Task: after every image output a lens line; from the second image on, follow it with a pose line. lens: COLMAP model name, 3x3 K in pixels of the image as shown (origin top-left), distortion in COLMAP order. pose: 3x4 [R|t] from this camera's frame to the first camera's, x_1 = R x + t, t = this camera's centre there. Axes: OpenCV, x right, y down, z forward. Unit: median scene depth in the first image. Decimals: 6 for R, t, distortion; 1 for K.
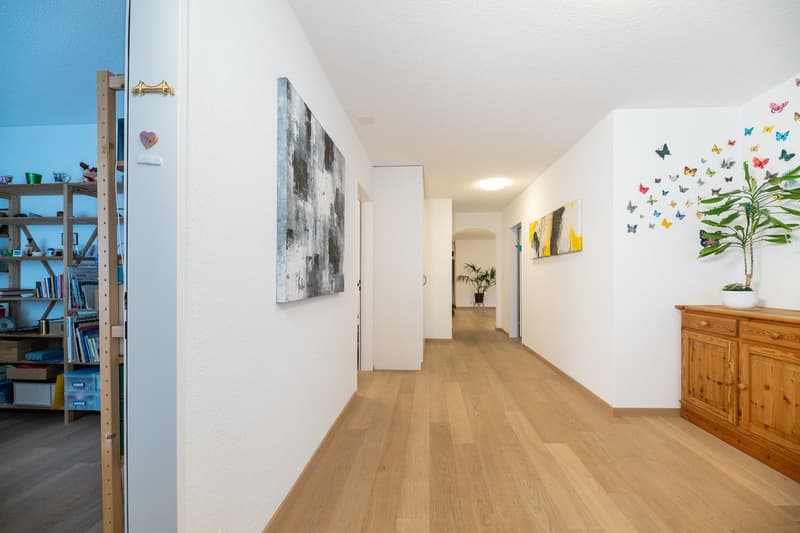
lens RADIAL K [[315.5, 0, 400.3], [0, 315.5, 274.5], [0, 0, 1]] dist [-0.017937, -0.000028]
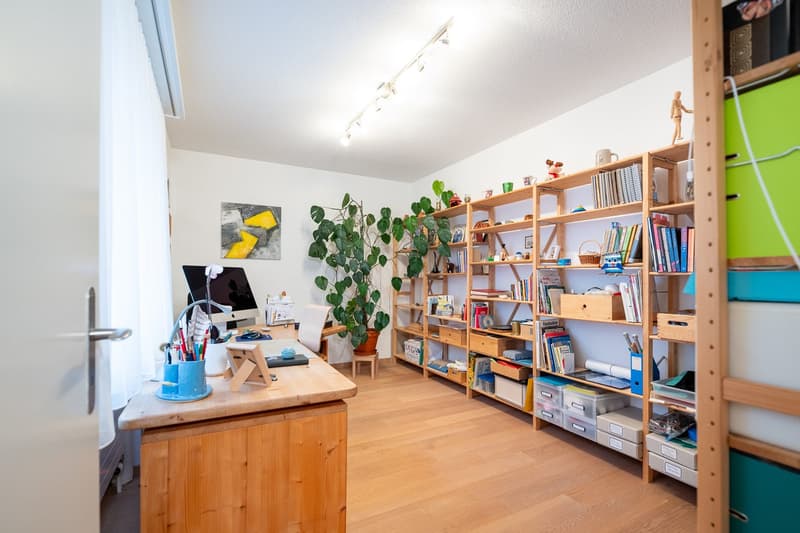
lens RADIAL K [[315.5, 0, 400.3], [0, 315.5, 274.5], [0, 0, 1]] dist [-0.017937, -0.000028]
pose [[0.499846, 0.000050, -0.866114, -0.430308], [-0.001106, 0.999999, -0.000580, -0.009196], [0.866114, 0.001248, 0.499846, 0.128754]]
